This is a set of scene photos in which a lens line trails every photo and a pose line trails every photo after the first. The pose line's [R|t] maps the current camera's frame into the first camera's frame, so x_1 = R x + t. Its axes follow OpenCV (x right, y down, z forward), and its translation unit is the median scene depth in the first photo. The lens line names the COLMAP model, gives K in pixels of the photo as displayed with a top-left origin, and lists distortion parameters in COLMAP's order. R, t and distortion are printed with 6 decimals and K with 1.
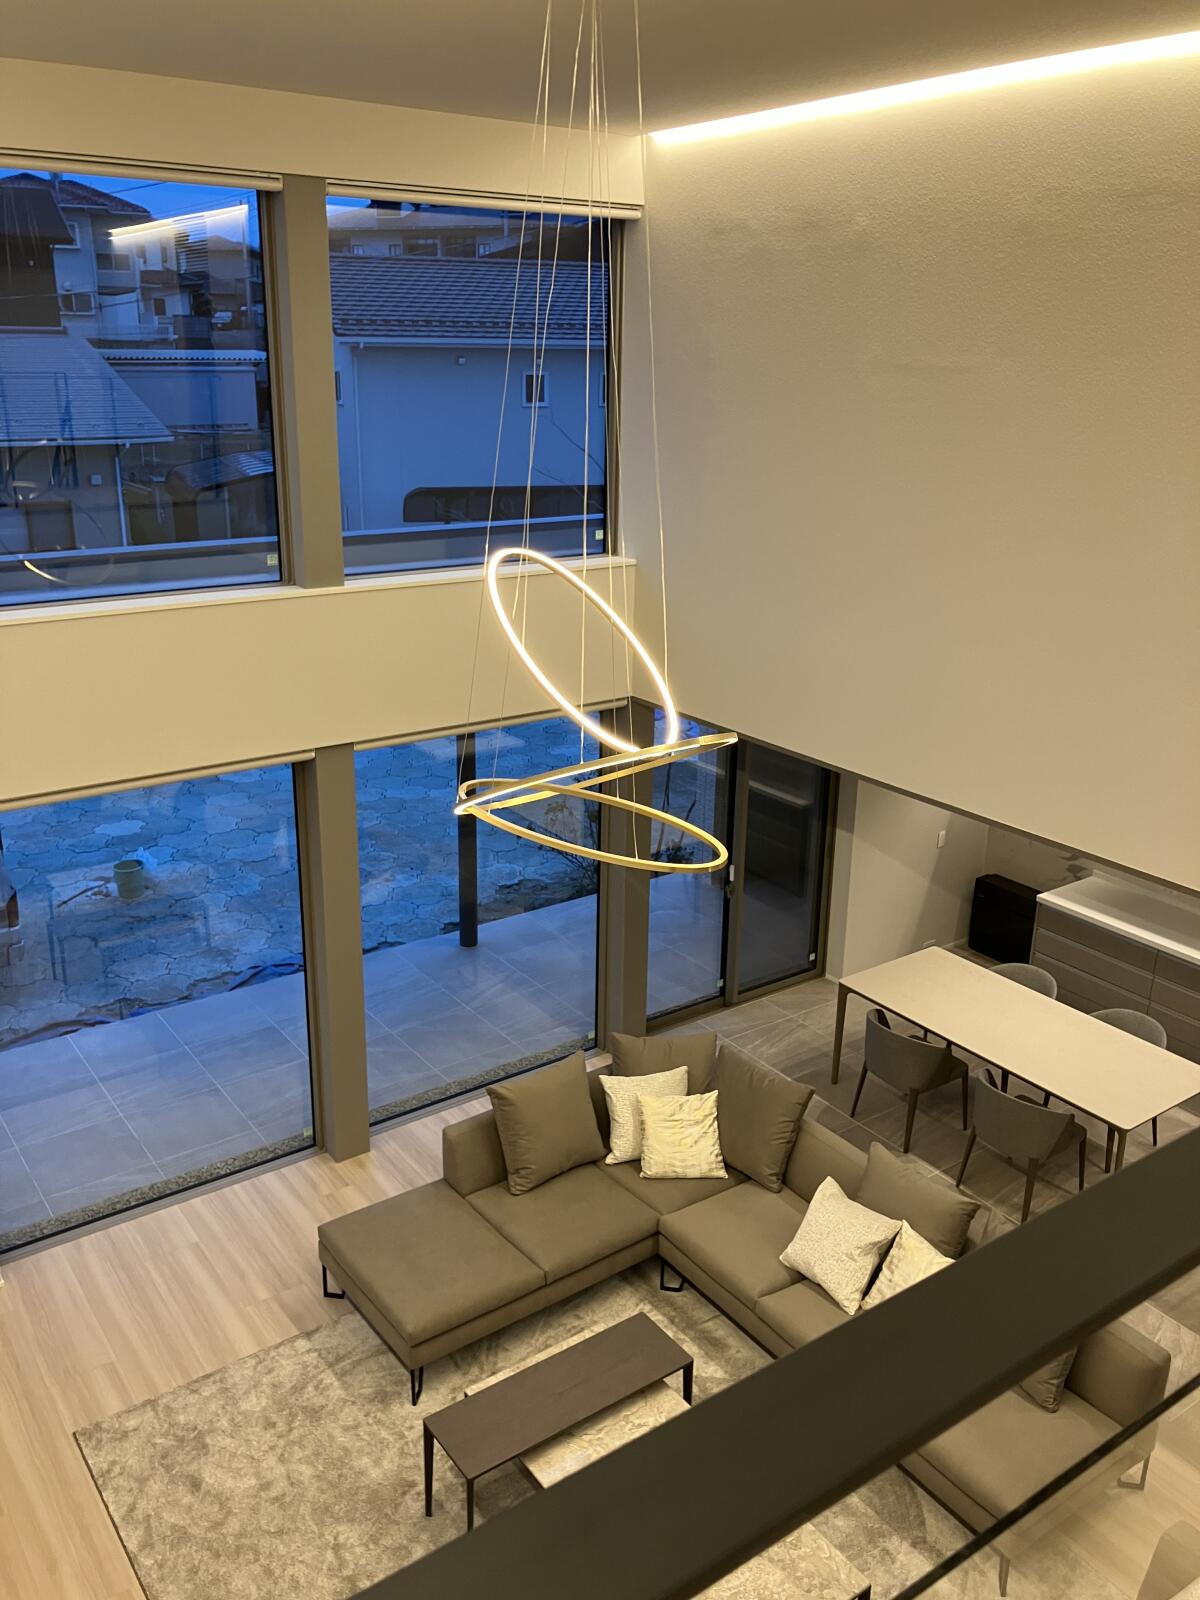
lens RADIAL K [[1314.1, 0, 600.0], [0, 1314.1, 800.0], [0, 0, 1]] dist [0.074814, -0.141683]
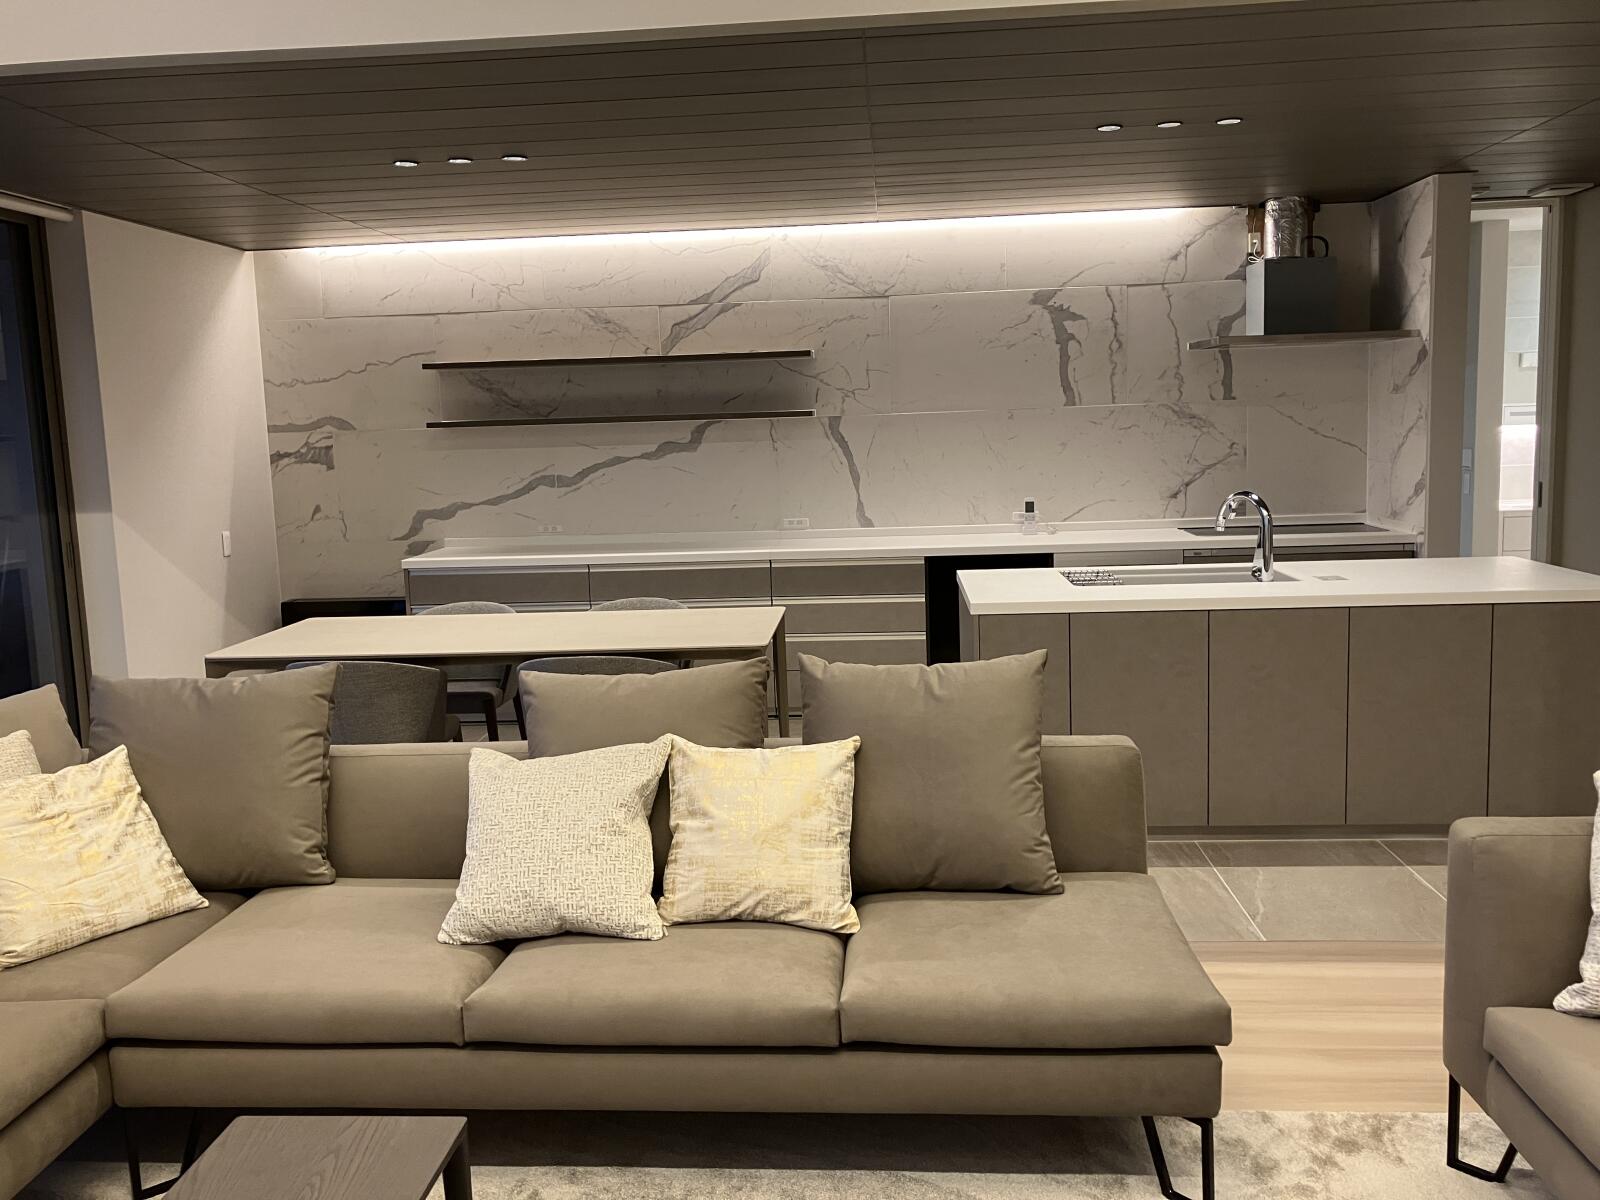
lens RADIAL K [[1314.1, 0, 795.3], [0, 1314.1, 577.6], [0, 0, 1]] dist [0.074814, -0.141683]
pose [[0.647970, -0.133898, 0.749804, -0.097223], [0.280272, 0.957272, -0.071259, 0.268008], [-0.708225, 0.256323, 0.657812, 0.534787]]
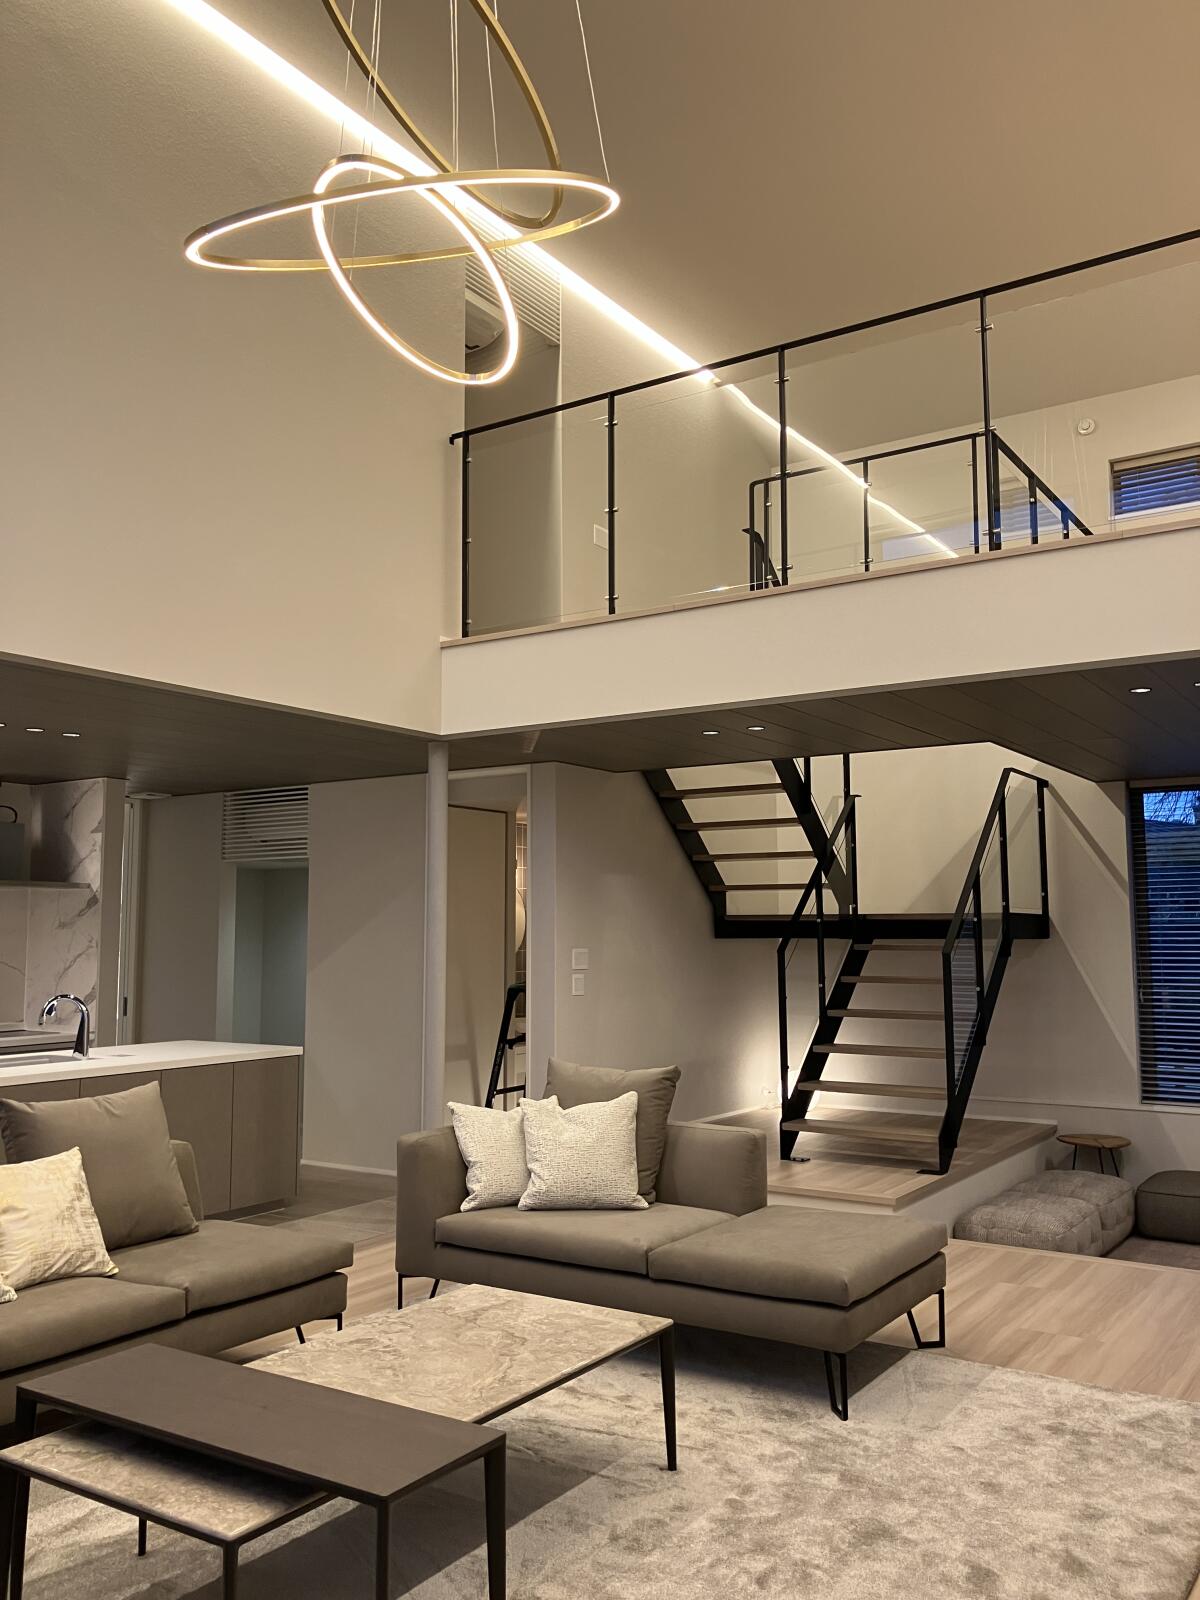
lens RADIAL K [[1314.1, 0, 600.0], [0, 1314.1, 800.0], [0, 0, 1]] dist [0.074814, -0.141683]
pose [[-0.359073, 0.076057, 0.930205, -0.460909], [0.286362, 0.957579, 0.032245, 0.184257], [-0.888292, 0.277954, -0.365621, 0.789585]]
